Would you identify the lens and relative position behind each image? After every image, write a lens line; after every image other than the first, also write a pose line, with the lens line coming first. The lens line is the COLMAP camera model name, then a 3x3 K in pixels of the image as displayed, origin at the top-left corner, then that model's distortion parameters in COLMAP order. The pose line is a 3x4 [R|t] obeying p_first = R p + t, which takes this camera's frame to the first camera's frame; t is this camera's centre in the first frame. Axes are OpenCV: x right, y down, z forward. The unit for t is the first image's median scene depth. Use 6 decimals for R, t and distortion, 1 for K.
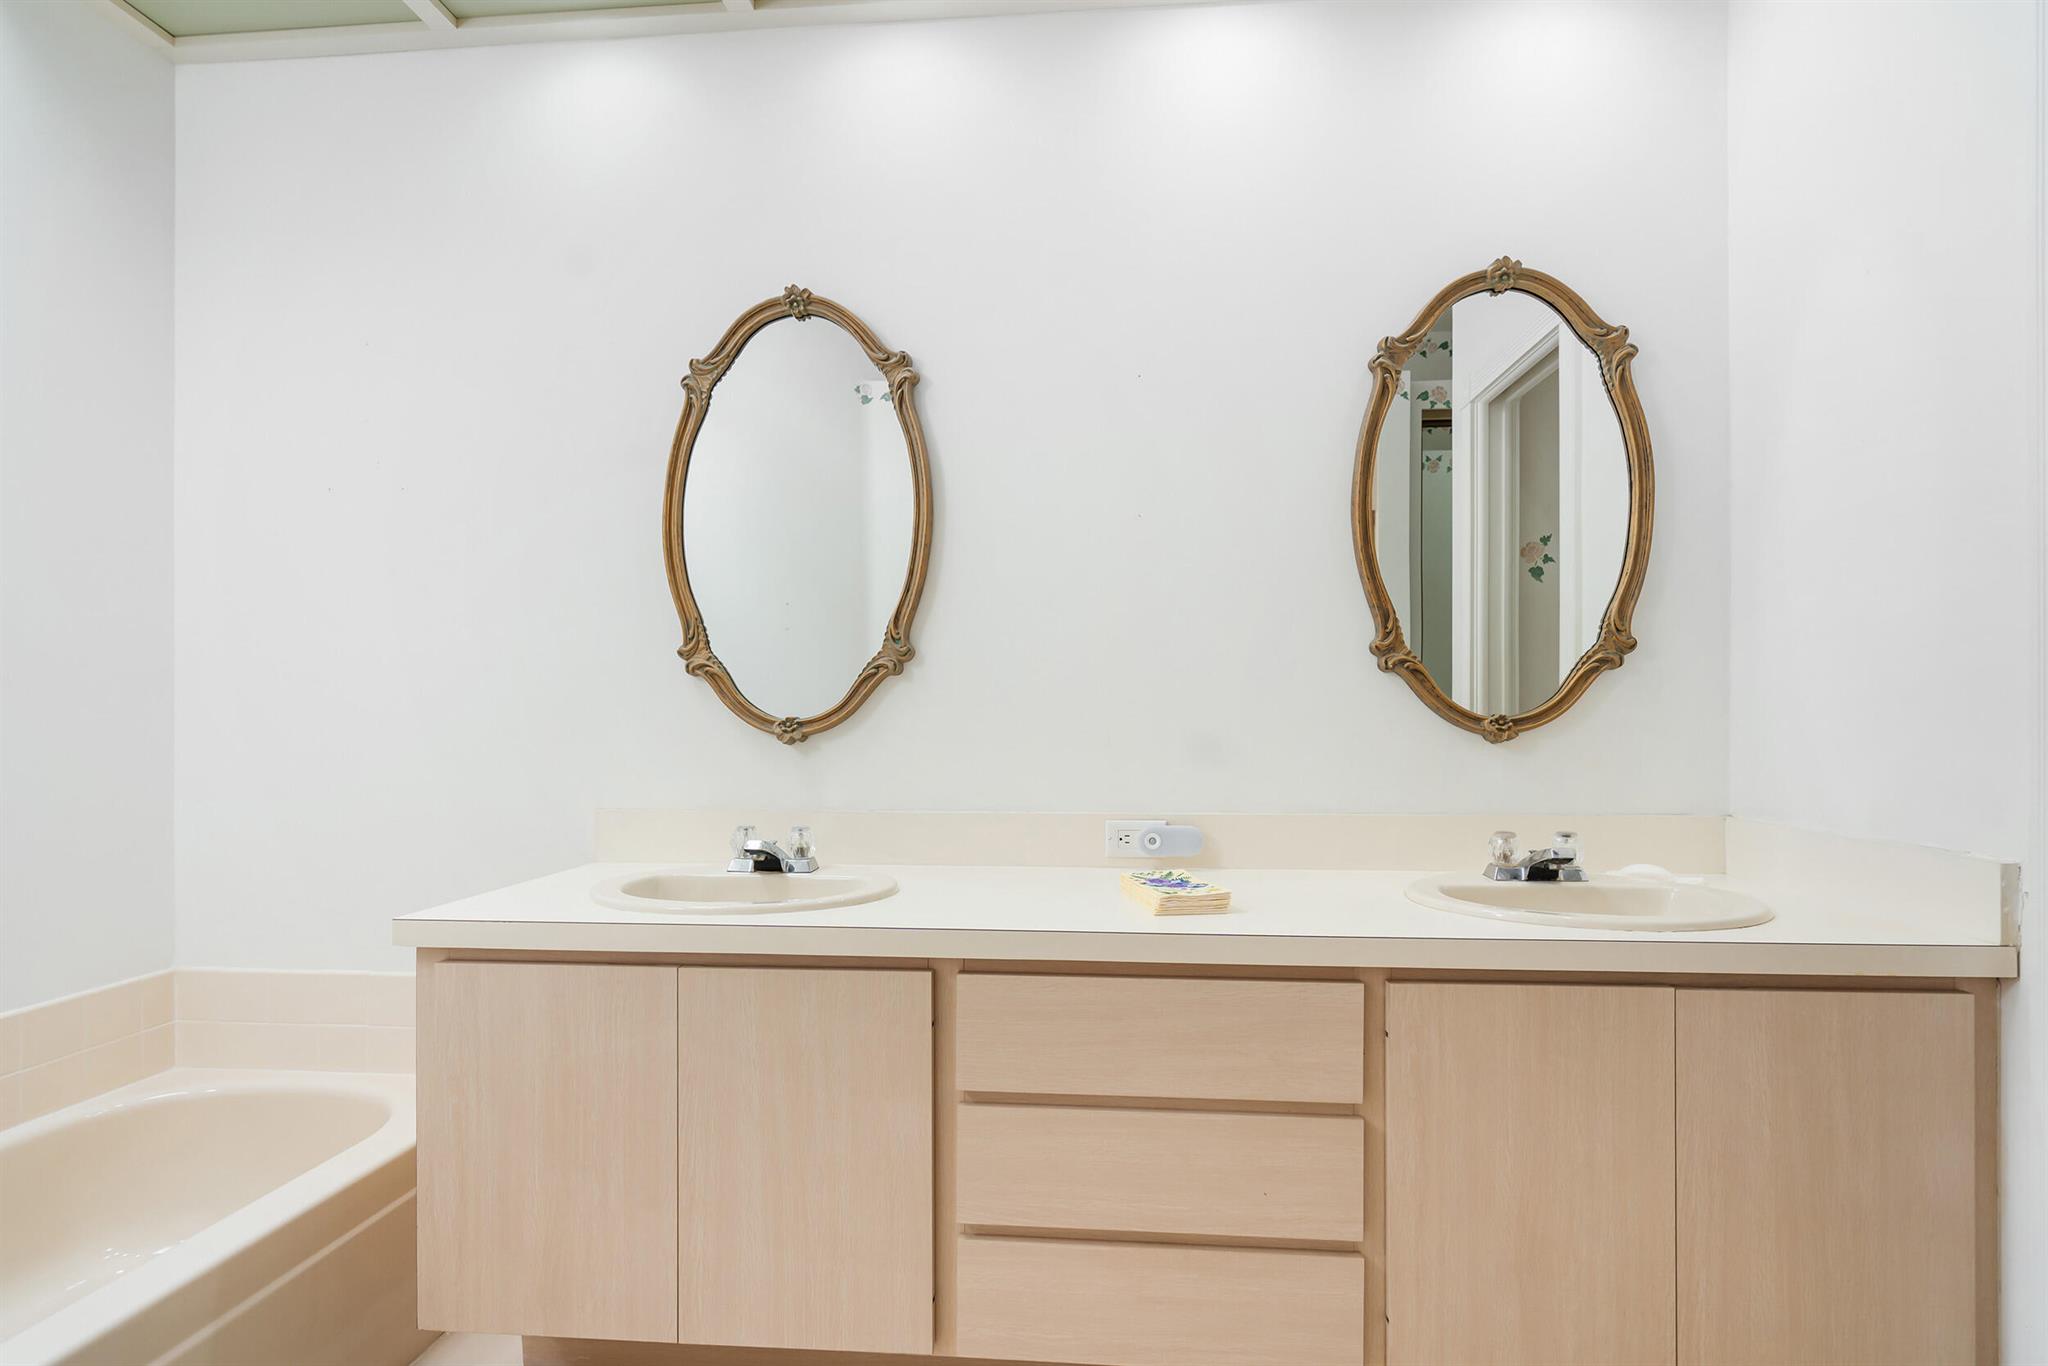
lens RADIAL K [[945.8, 0, 1010.8], [0, 945.8, 717.4], [0, 0, 1]] dist [-0.005099, 0.002524]
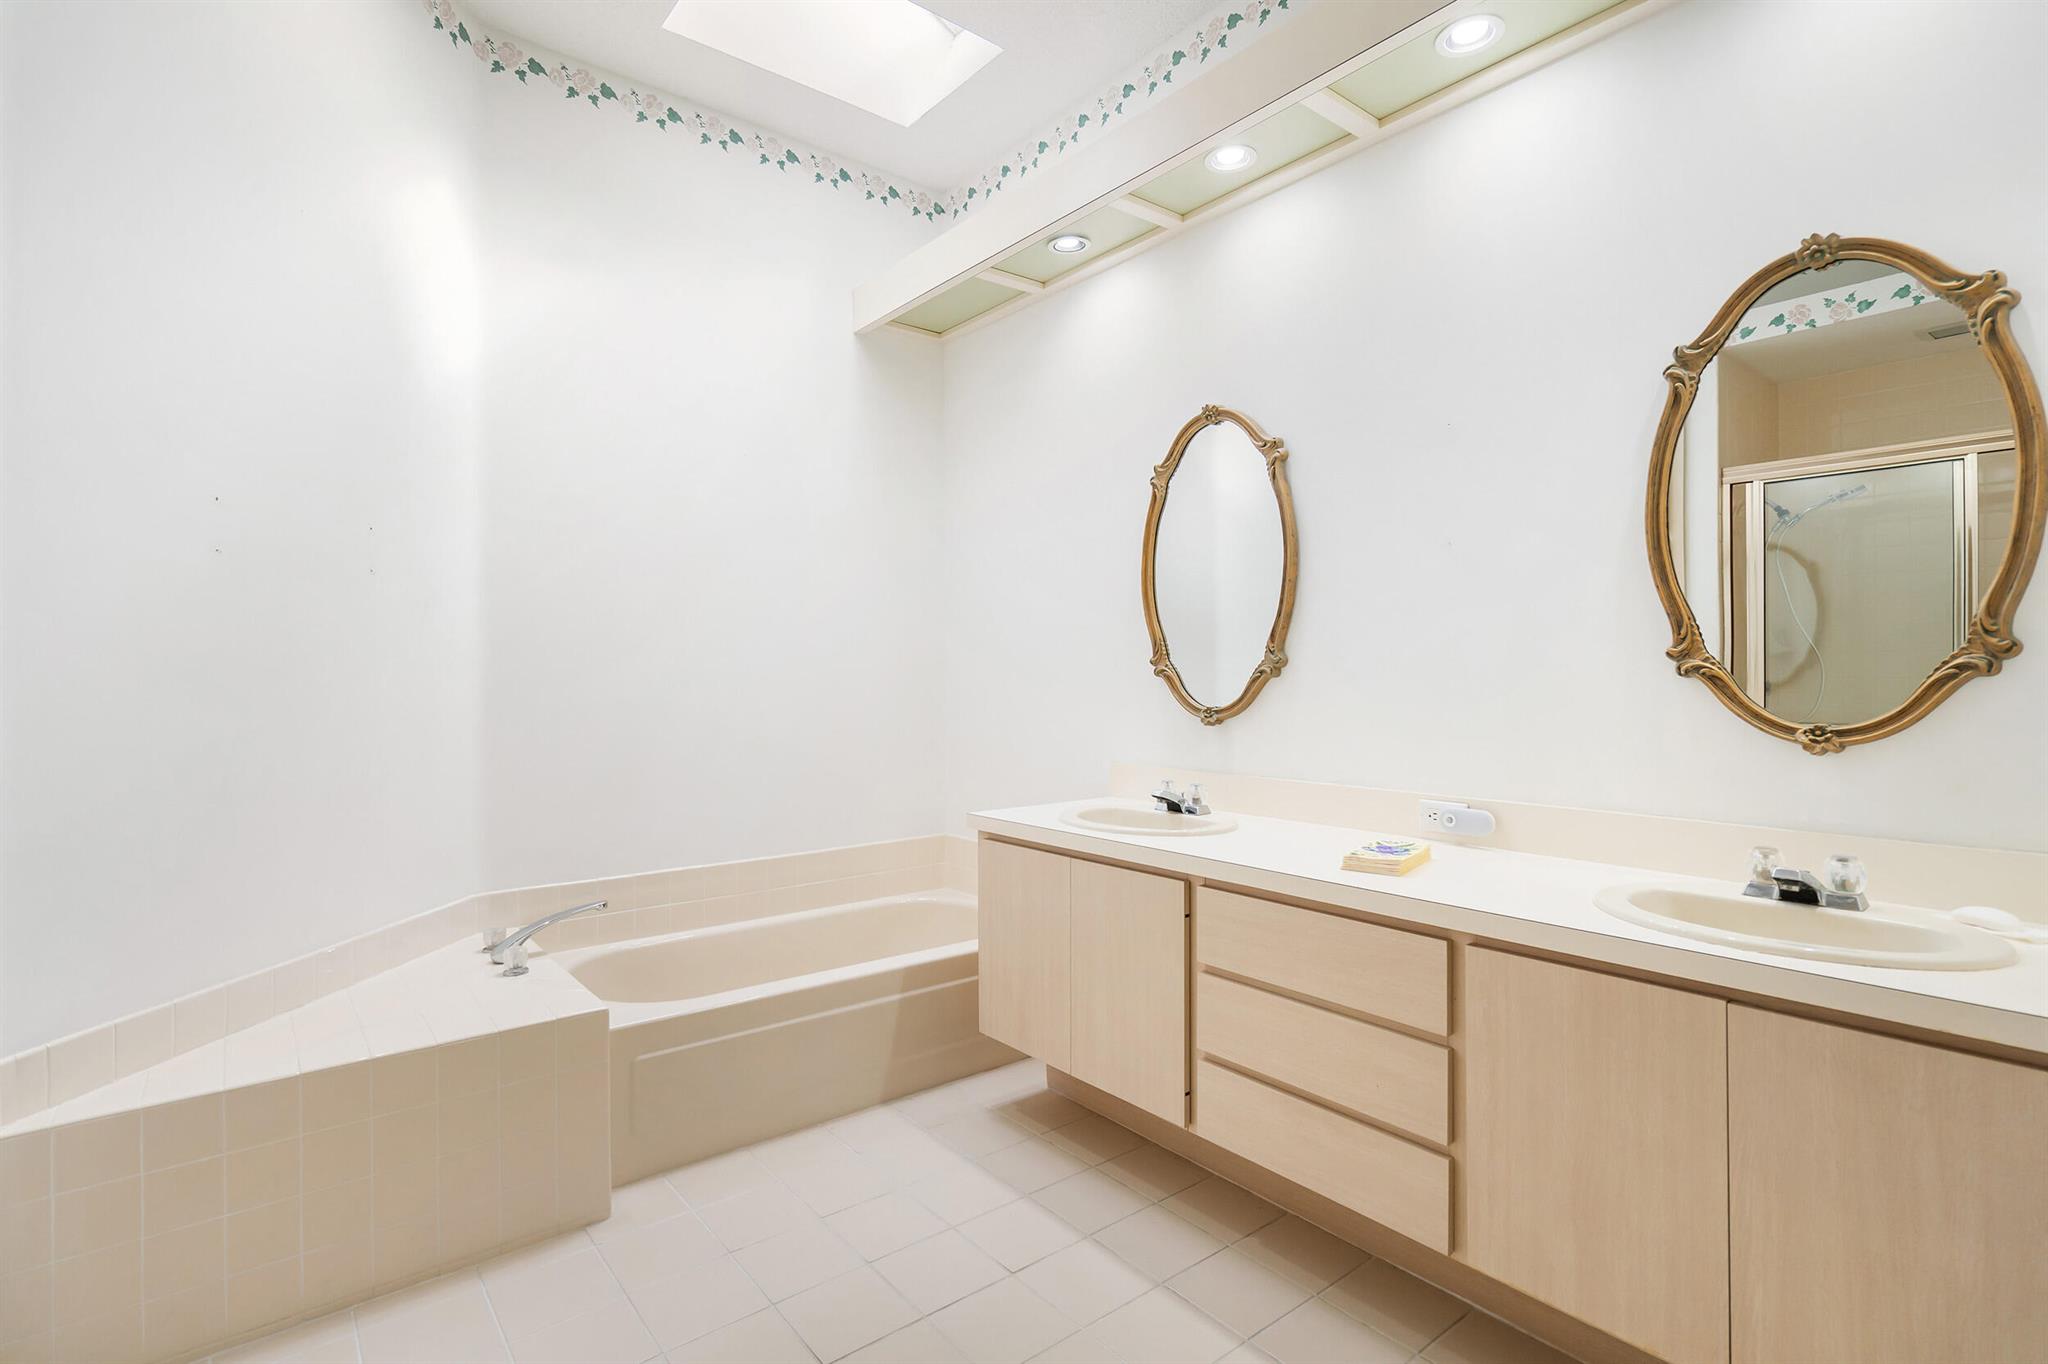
lens RADIAL K [[945.8, 0, 1026.9], [0, 945.8, 675.9], [0, 0, 1]] dist [-0.005099, 0.002524]
pose [[0.697663, 0.001555, -0.716425, 0.603158], [-0.009651, 0.999927, -0.007228, -0.034599], [0.716361, 0.011957, 0.697627, -0.187557]]
